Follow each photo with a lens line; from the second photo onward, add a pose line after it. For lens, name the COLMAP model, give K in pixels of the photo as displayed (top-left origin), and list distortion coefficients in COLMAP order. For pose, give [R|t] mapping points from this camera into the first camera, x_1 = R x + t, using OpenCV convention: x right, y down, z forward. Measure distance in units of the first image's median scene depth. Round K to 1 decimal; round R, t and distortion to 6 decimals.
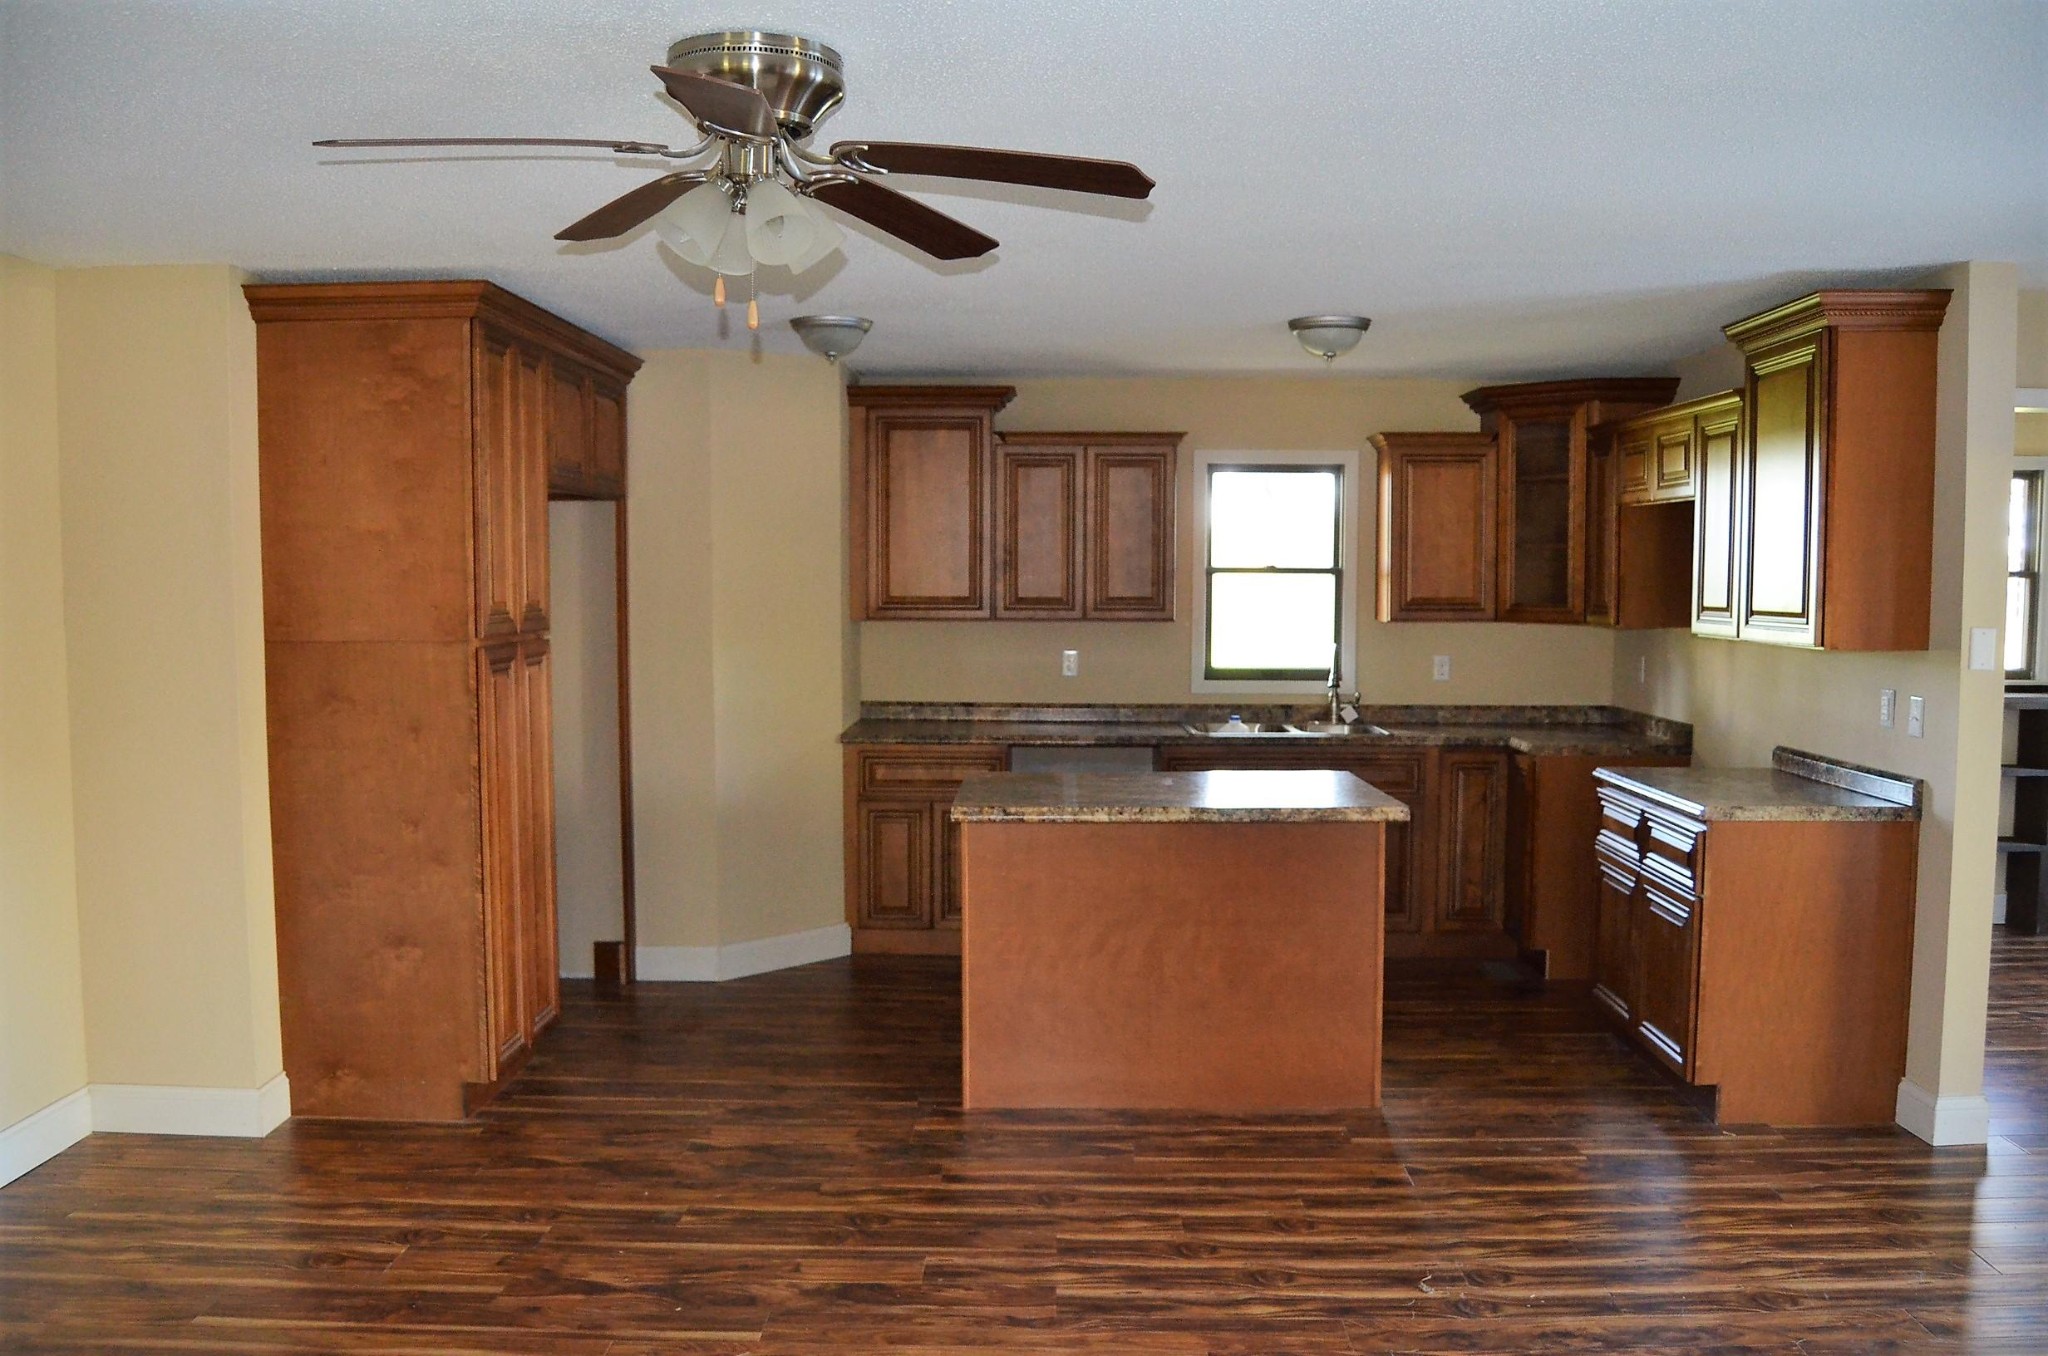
lens RADIAL K [[1605.9, 0, 1028.7], [0, 1605.9, 682.1], [0, 0, 1]] dist [-0.085963, 0.029329]
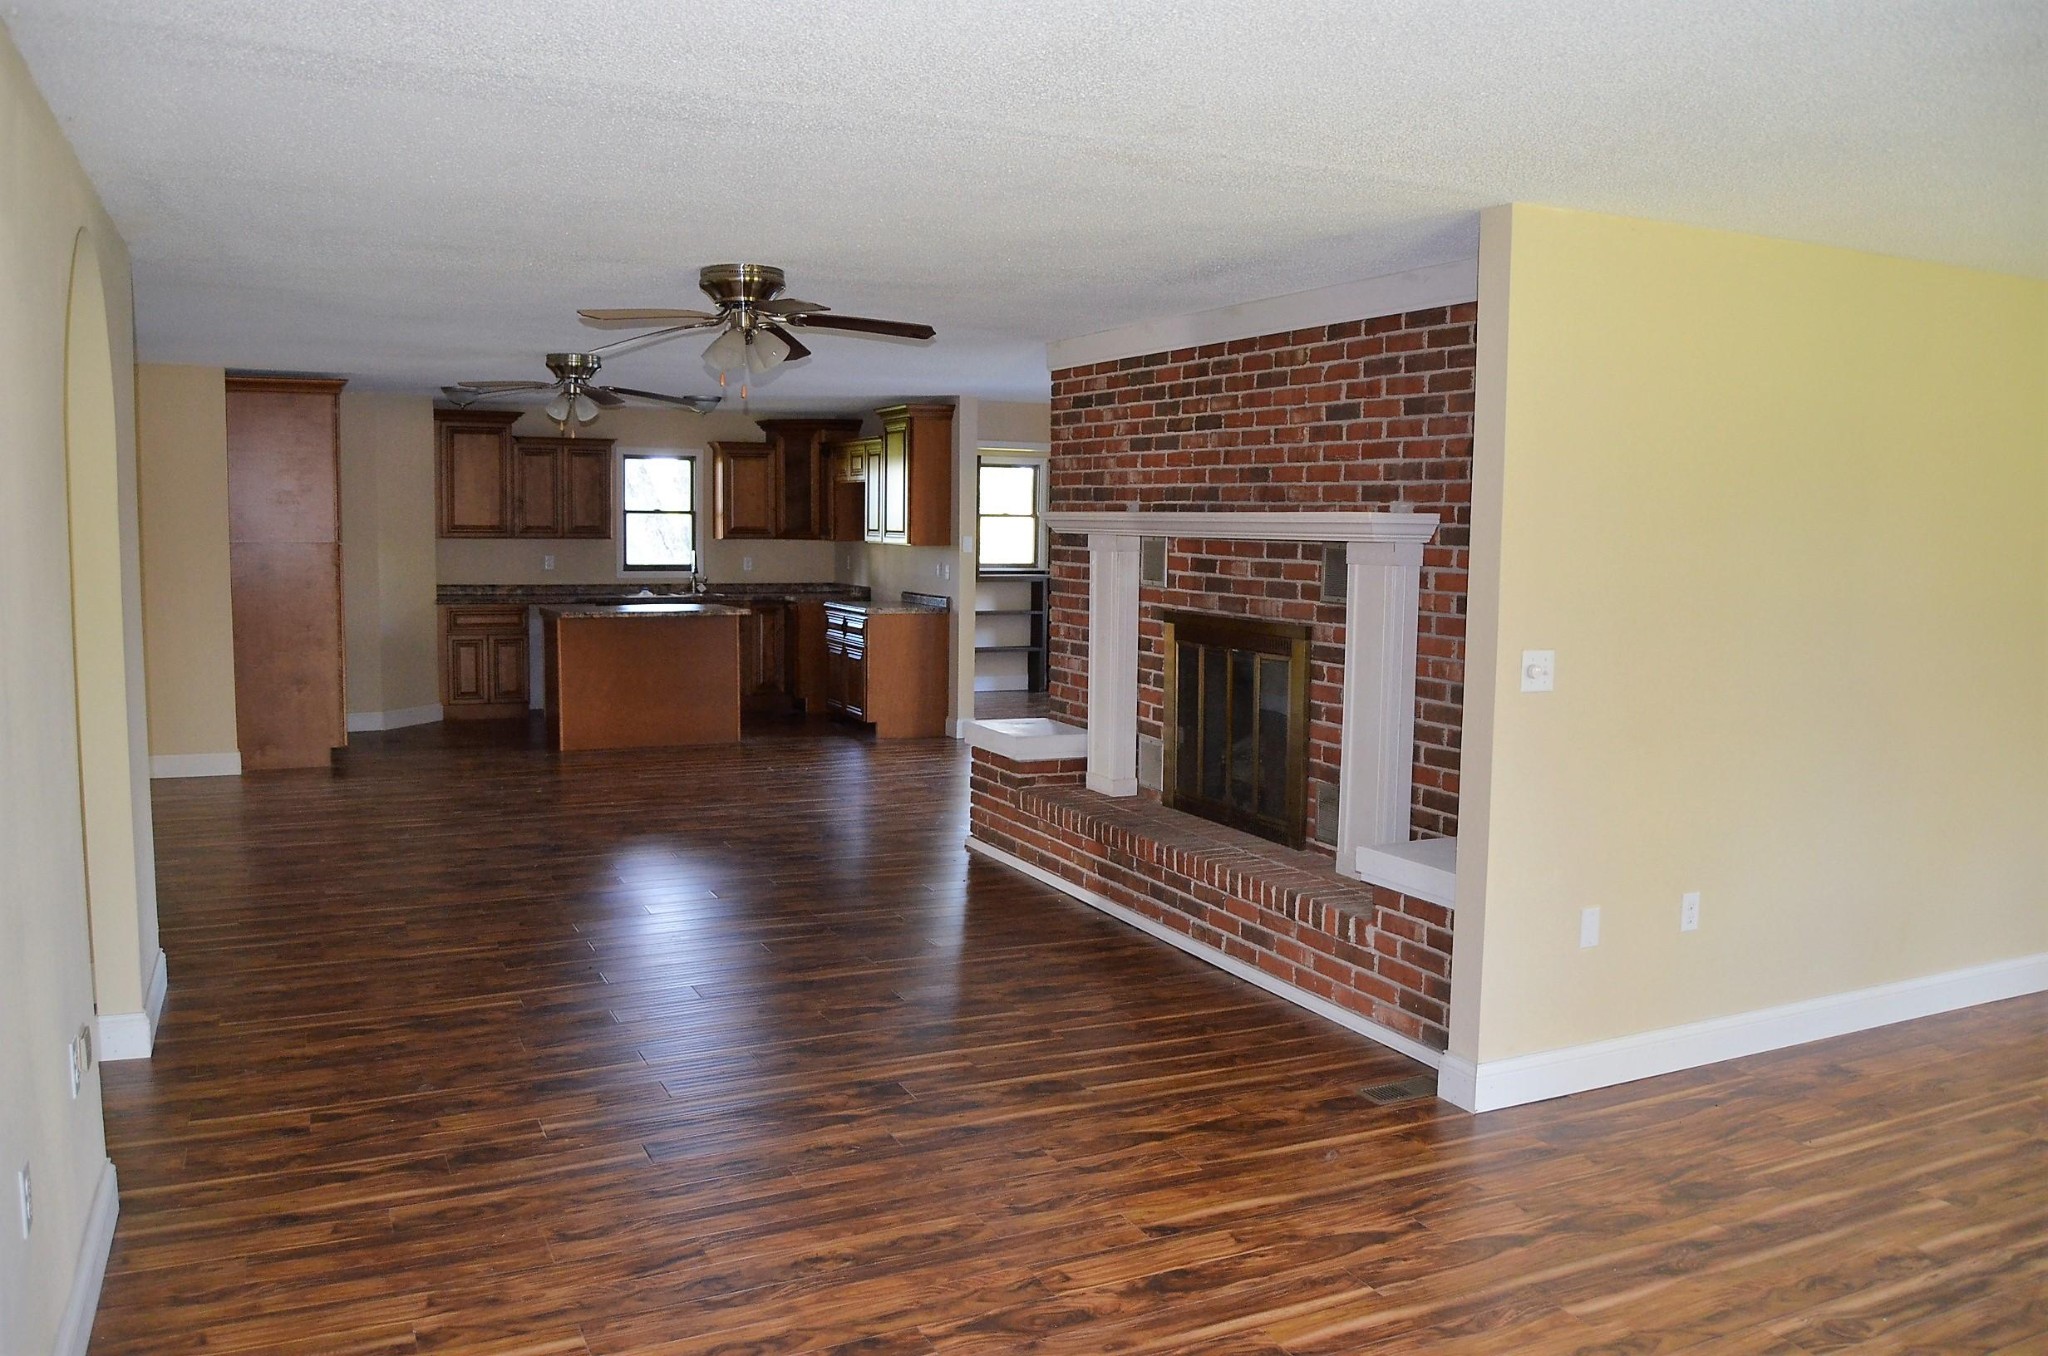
lens RADIAL K [[1605.9, 0, 1028.7], [0, 1605.9, 682.1], [0, 0, 1]] dist [-0.085963, 0.029329]
pose [[0.896562, -0.035515, 0.441491, -0.325399], [0.019581, 0.998984, 0.040598, 0.068413], [-0.442485, -0.027754, 0.896347, -0.970905]]
